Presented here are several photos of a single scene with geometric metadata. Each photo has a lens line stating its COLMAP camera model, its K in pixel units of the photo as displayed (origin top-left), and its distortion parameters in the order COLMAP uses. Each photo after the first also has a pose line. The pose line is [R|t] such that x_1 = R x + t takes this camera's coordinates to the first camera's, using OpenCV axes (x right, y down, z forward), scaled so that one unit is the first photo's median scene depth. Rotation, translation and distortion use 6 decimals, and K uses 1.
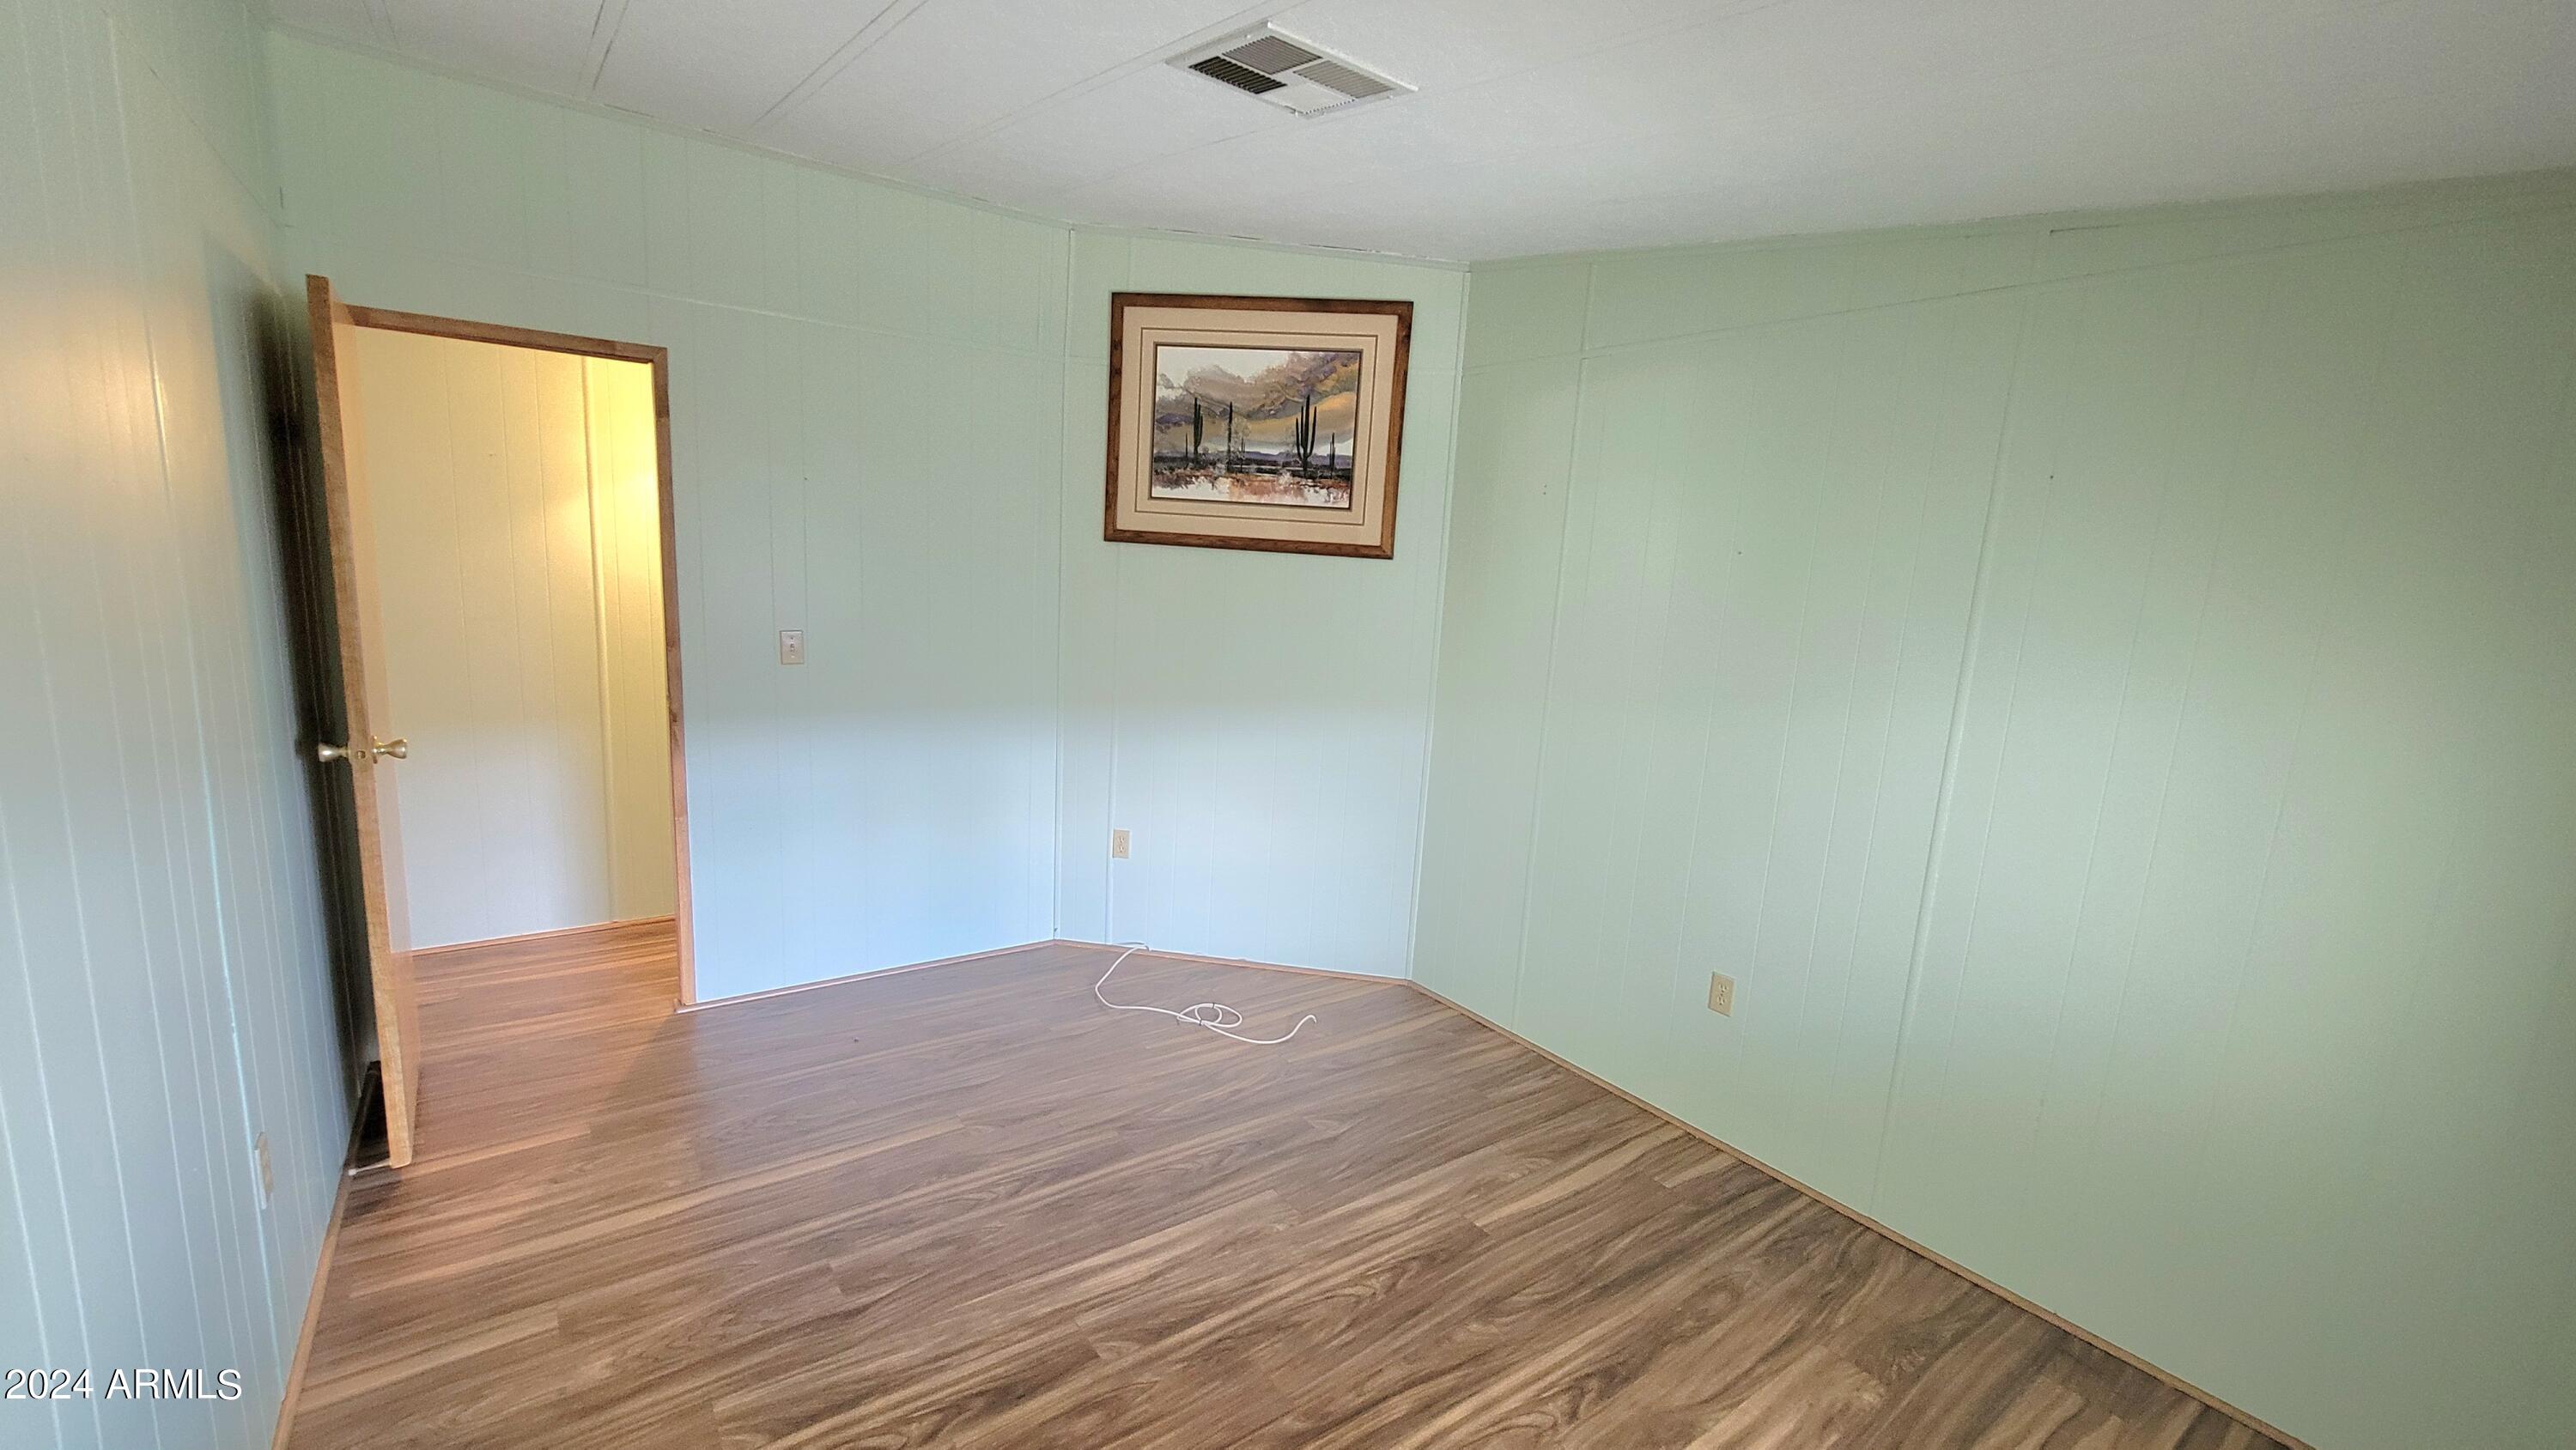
lens RADIAL K [[1054.7, 0, 1292.1], [0, 1054.7, 731.7], [0, 0, 1]] dist [-0.003010, 0.001207]
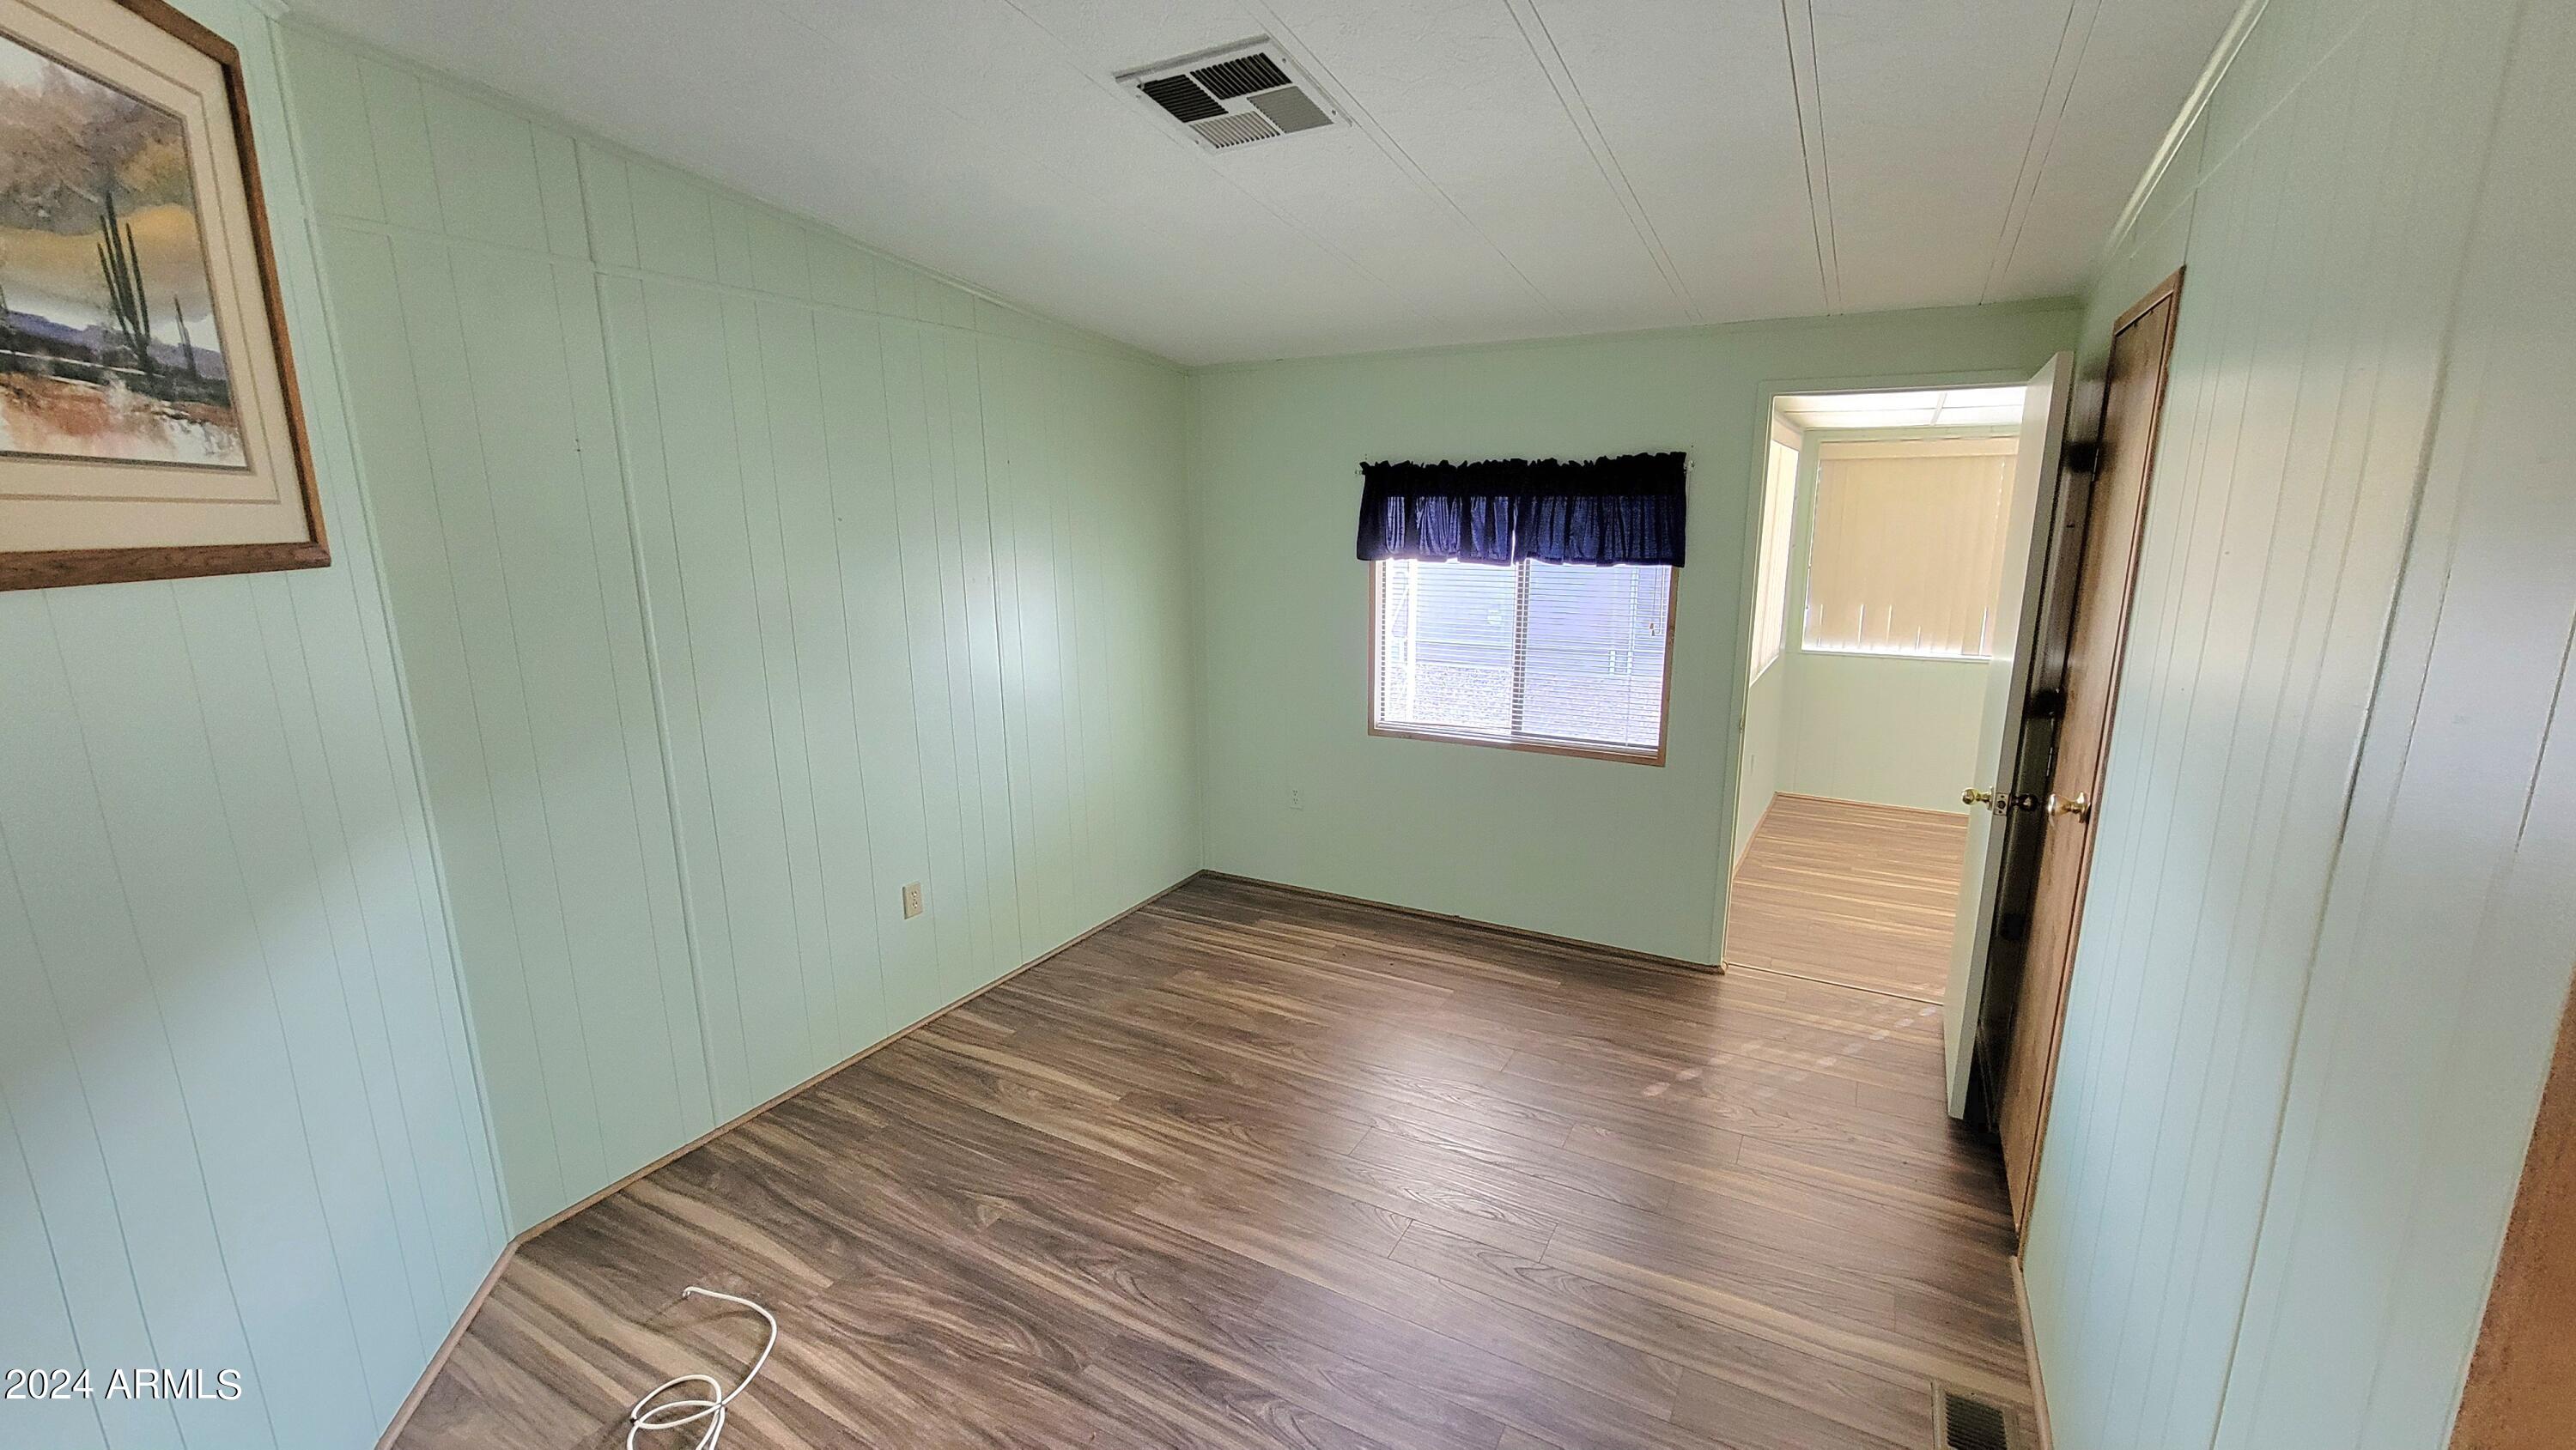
lens RADIAL K [[1054.7, 0, 1296.5], [0, 1054.7, 732.1], [0, 0, 1]] dist [-0.003010, 0.001207]
pose [[-0.414513, -0.244224, 0.876661, -0.589115], [0.136924, 0.935614, 0.325389, -0.193225], [-0.899684, 0.254914, -0.354384, 0.788289]]
